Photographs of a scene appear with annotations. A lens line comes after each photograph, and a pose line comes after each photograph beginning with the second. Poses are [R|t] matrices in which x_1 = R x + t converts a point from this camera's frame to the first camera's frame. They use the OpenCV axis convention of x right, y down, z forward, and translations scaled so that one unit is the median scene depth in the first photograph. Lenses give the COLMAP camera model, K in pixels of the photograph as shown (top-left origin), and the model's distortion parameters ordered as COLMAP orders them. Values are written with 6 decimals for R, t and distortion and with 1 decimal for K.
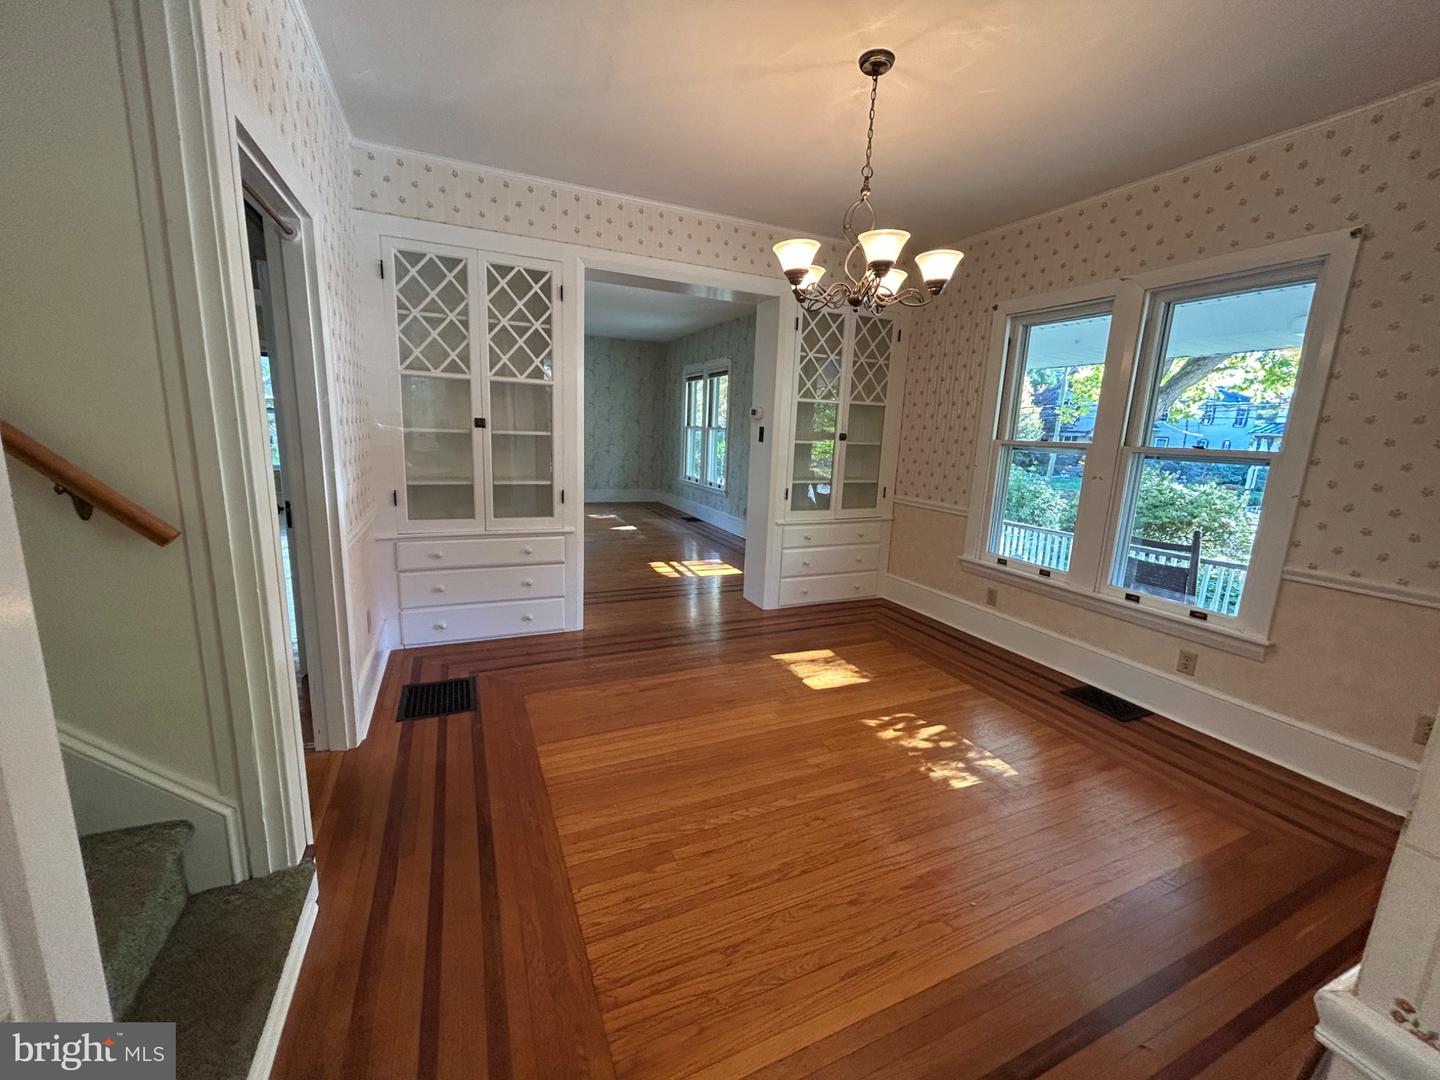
lens RADIAL K [[578.1, 0, 719.4], [0, 578.1, 539.5], [0, 0, 1]] dist [-0.000232, 0.000026]
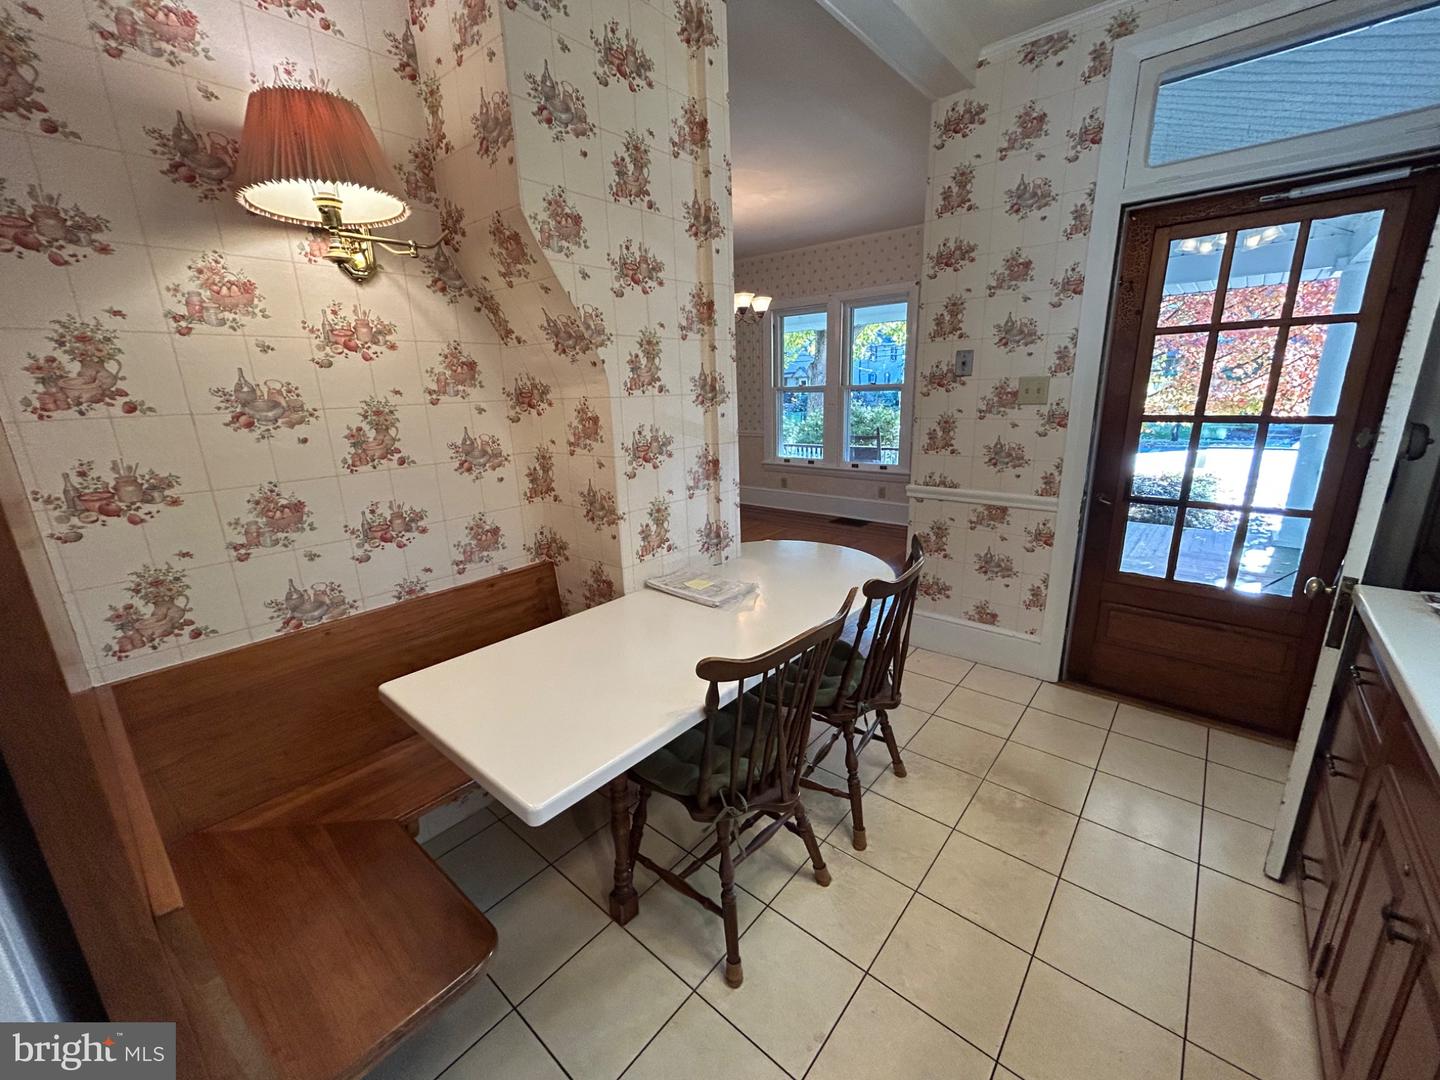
lens RADIAL K [[578.1, 0, 719.4], [0, 578.1, 539.5], [0, 0, 1]] dist [-0.000232, 0.000026]
pose [[0.902087, -0.177094, 0.393544, -0.342801], [0.148339, 0.983601, 0.102593, 0.055689], [-0.405259, -0.034170, 0.913563, -0.404435]]
